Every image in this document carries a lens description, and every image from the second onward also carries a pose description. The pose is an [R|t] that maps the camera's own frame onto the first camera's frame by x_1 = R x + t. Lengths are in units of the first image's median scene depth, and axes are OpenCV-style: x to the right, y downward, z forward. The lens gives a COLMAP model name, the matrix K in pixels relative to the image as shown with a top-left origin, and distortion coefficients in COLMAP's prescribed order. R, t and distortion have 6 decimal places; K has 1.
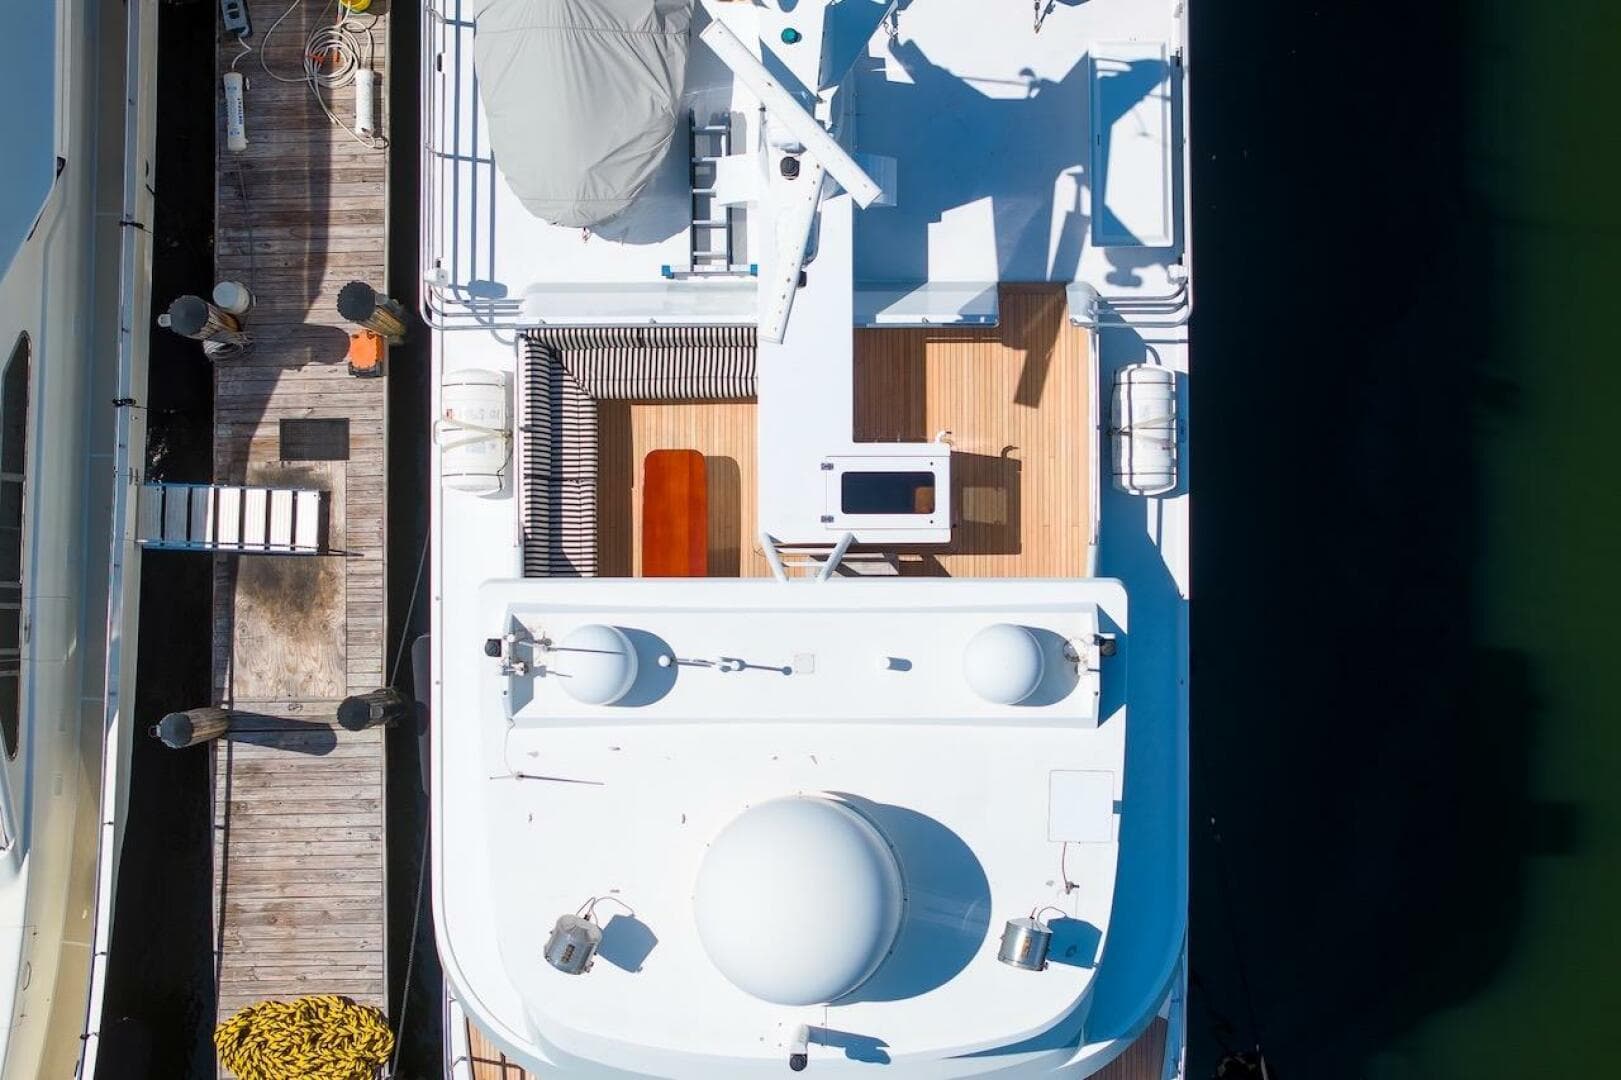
lens RADIAL K [[3399.9, 0, 810.5], [0, 3399.9, 540.0], [0, 0, 1]] dist [-0.172919, 0.730165]
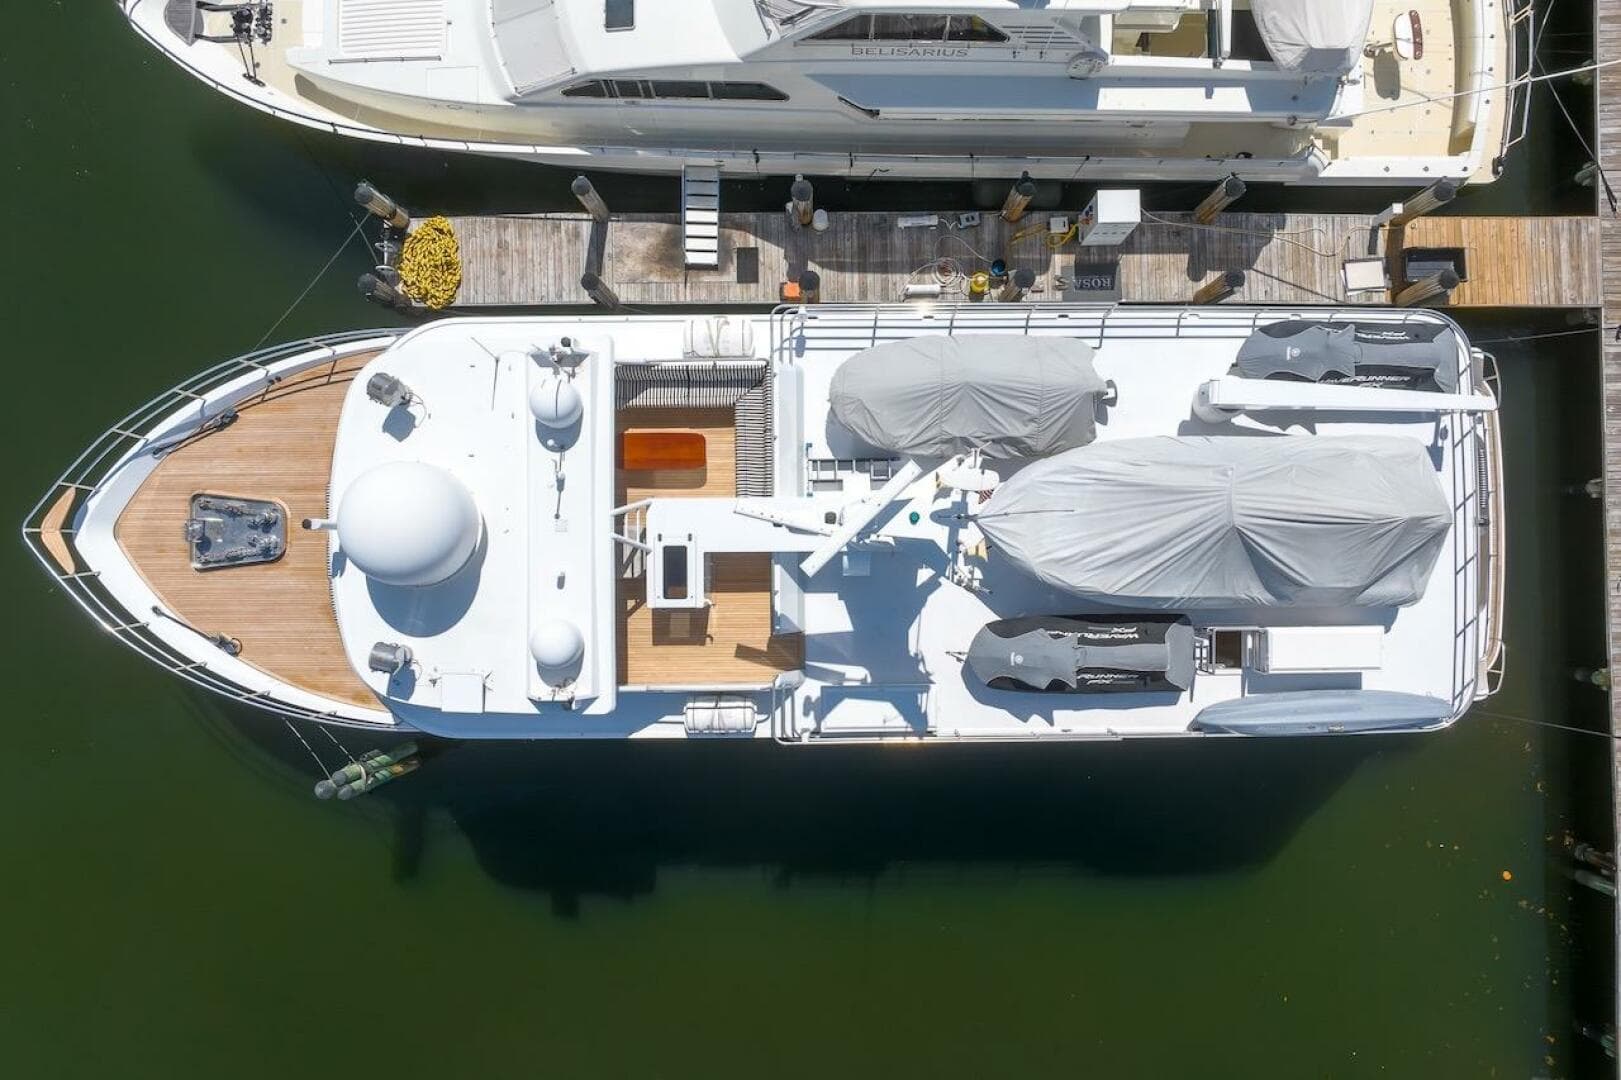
lens RADIAL K [[1146.0, 0, 865.6], [0, 1146.0, 534.2], [0, 0, 1]] dist [-0.040070, 0.001407]
pose [[0.005294, 0.999782, 0.020212, -0.008148], [-0.999983, 0.005345, -0.002477, -0.107778], [-0.002584, -0.020198, 0.999793, 0.400989]]
